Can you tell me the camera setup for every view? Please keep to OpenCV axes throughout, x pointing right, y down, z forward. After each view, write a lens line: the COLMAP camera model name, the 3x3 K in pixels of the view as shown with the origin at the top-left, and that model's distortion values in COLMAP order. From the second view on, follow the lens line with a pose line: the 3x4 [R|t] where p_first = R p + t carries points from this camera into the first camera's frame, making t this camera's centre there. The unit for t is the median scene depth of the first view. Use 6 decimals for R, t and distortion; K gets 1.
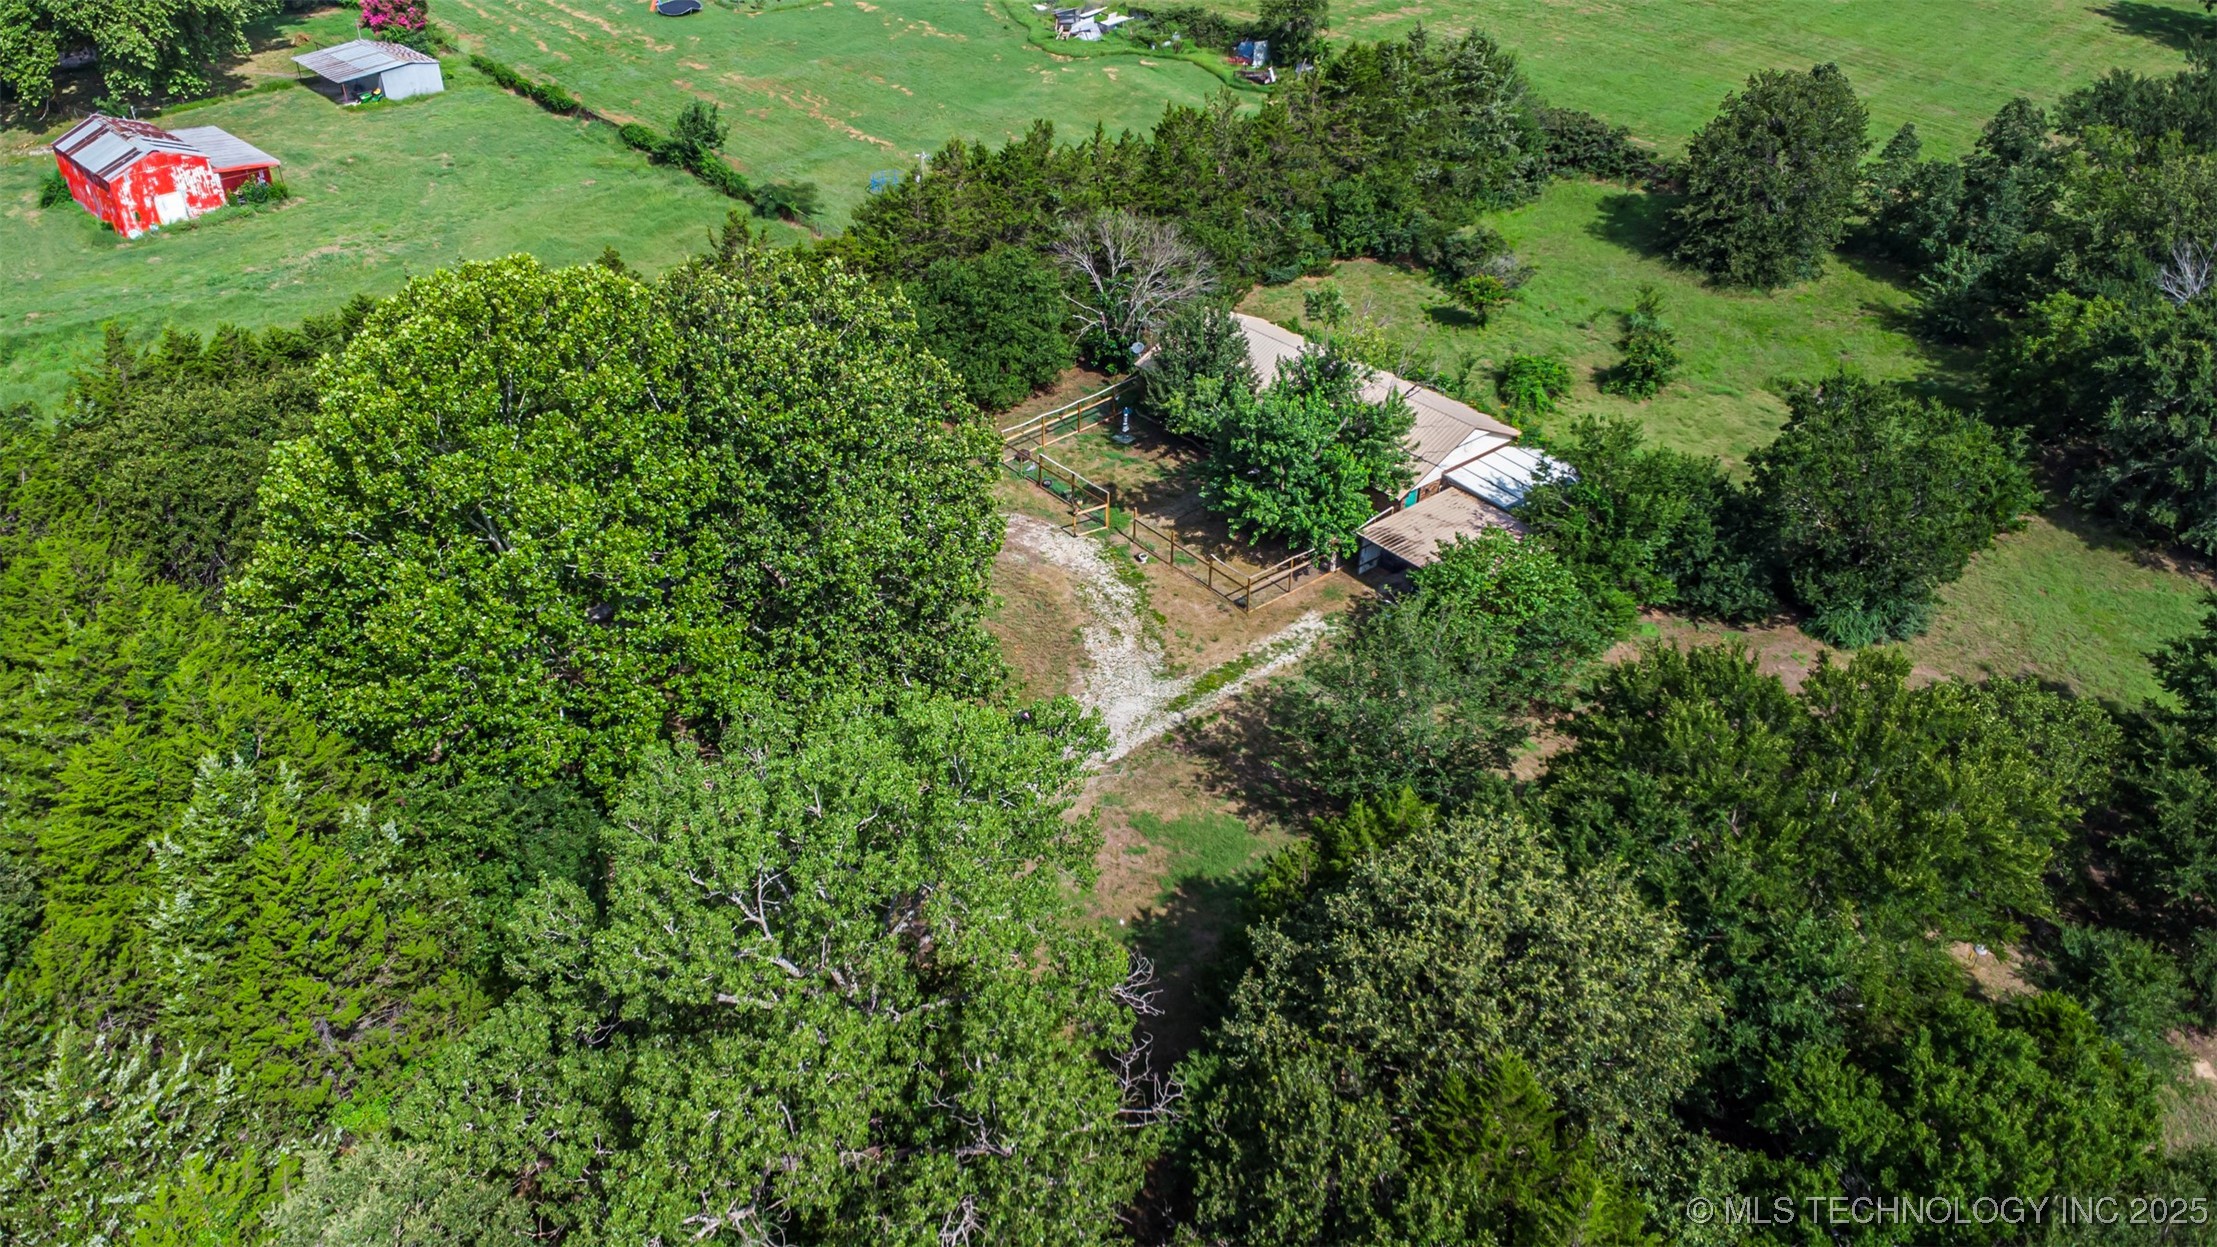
lens RADIAL K [[1637.9, 0, 1108.5], [0, 1637.9, 623.5], [0, 0, 1]] dist [0.044389, -0.070095]
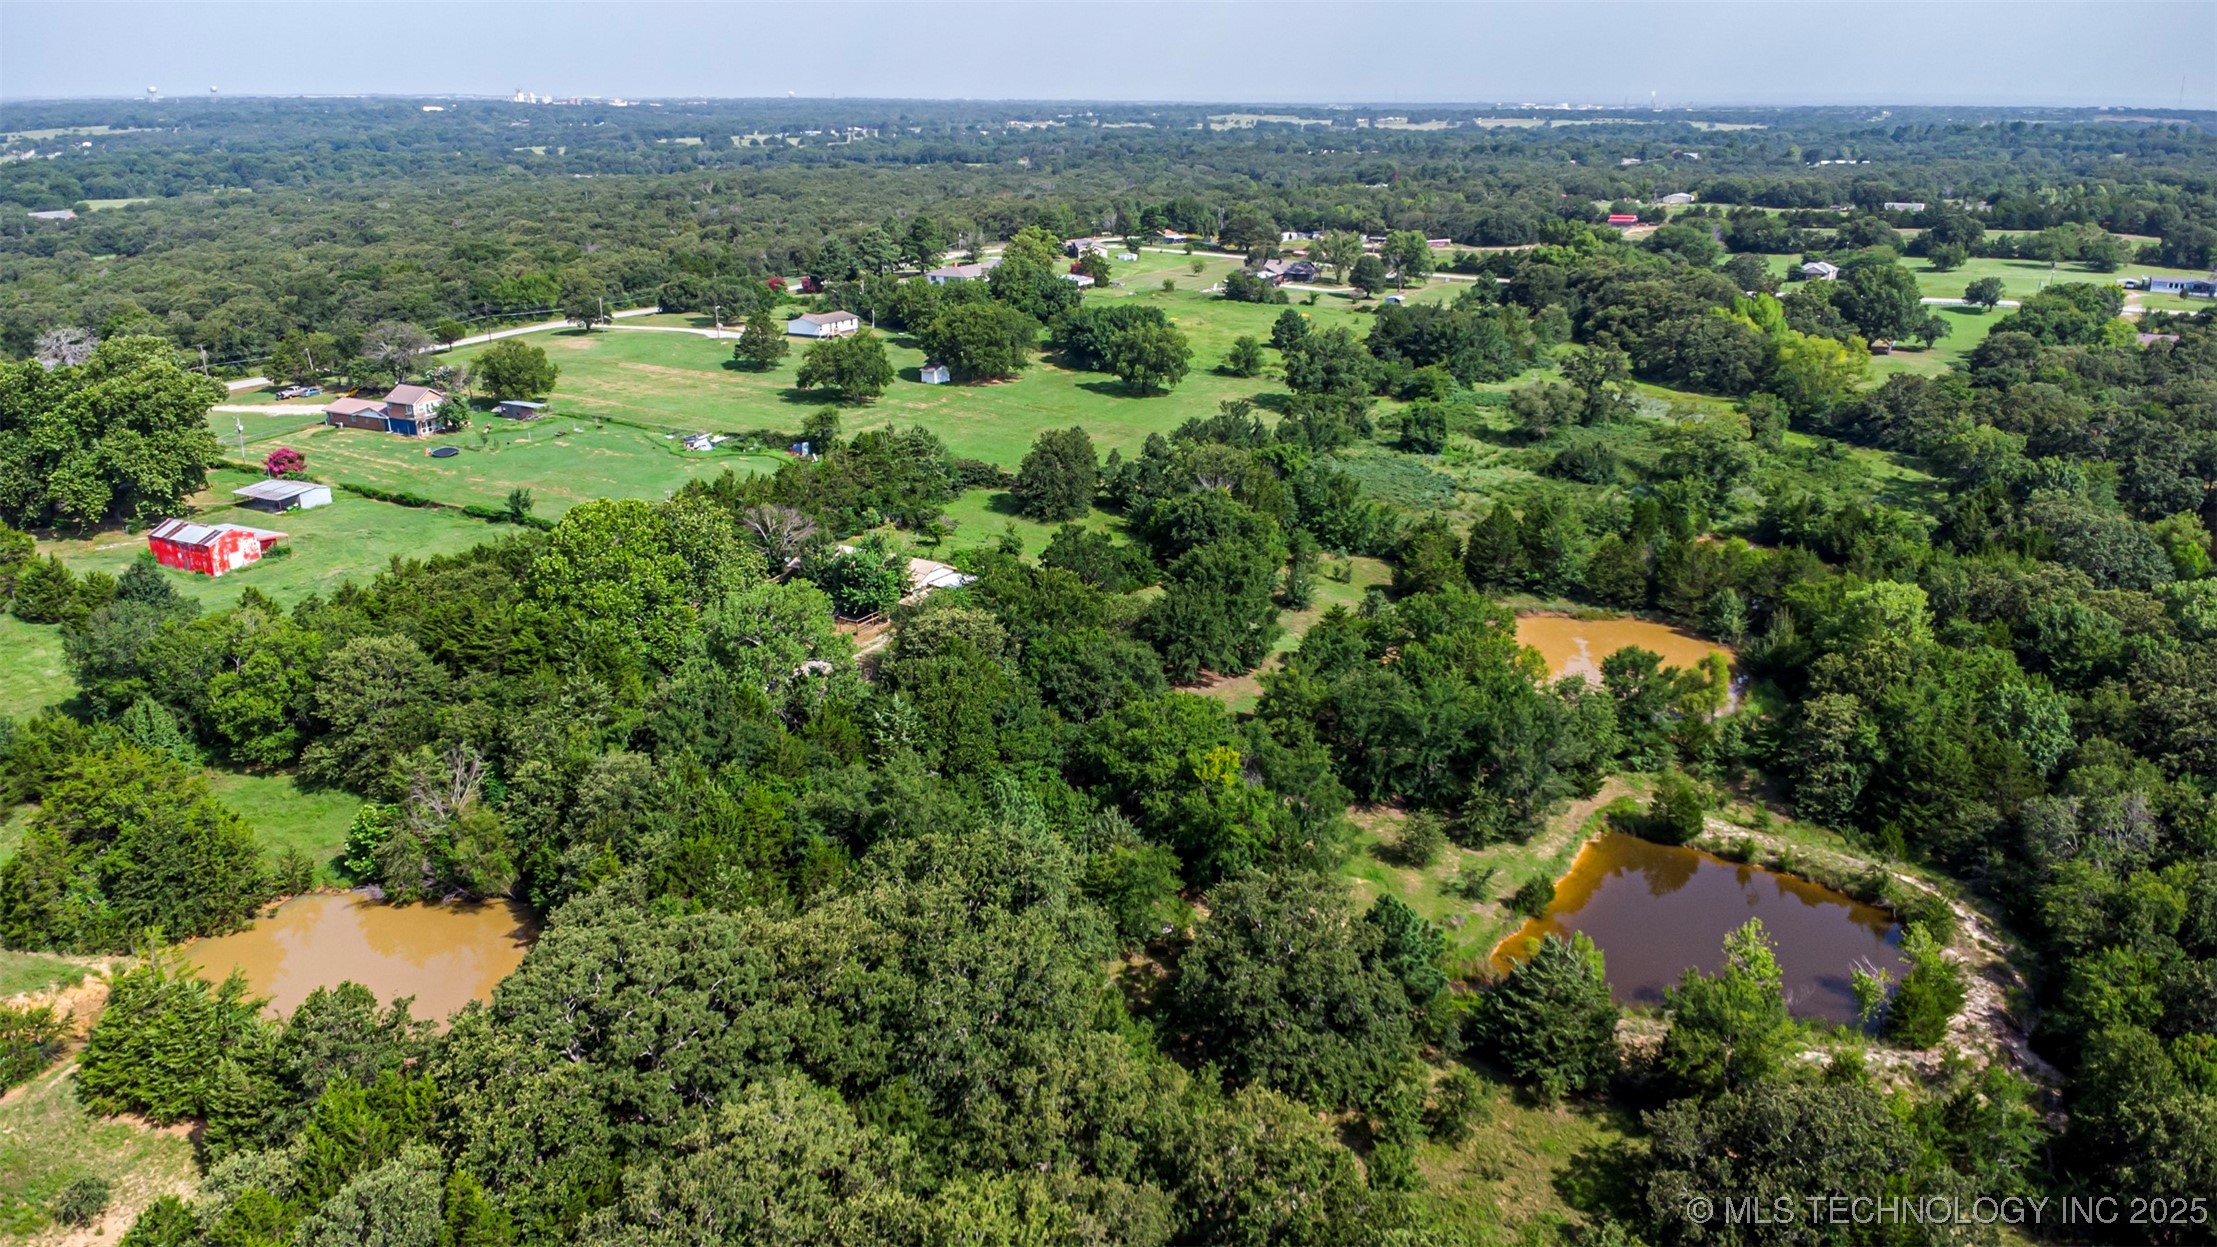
lens RADIAL K [[1637.9, 0, 1108.5], [0, 1637.9, 623.5], [0, 0, 1]] dist [0.044389, -0.070095]
pose [[0.949002, -0.105340, 0.297151, -0.199193], [0.177619, 0.957353, -0.227874, 0.416693], [-0.260475, 0.269033, 0.927240, -0.963441]]
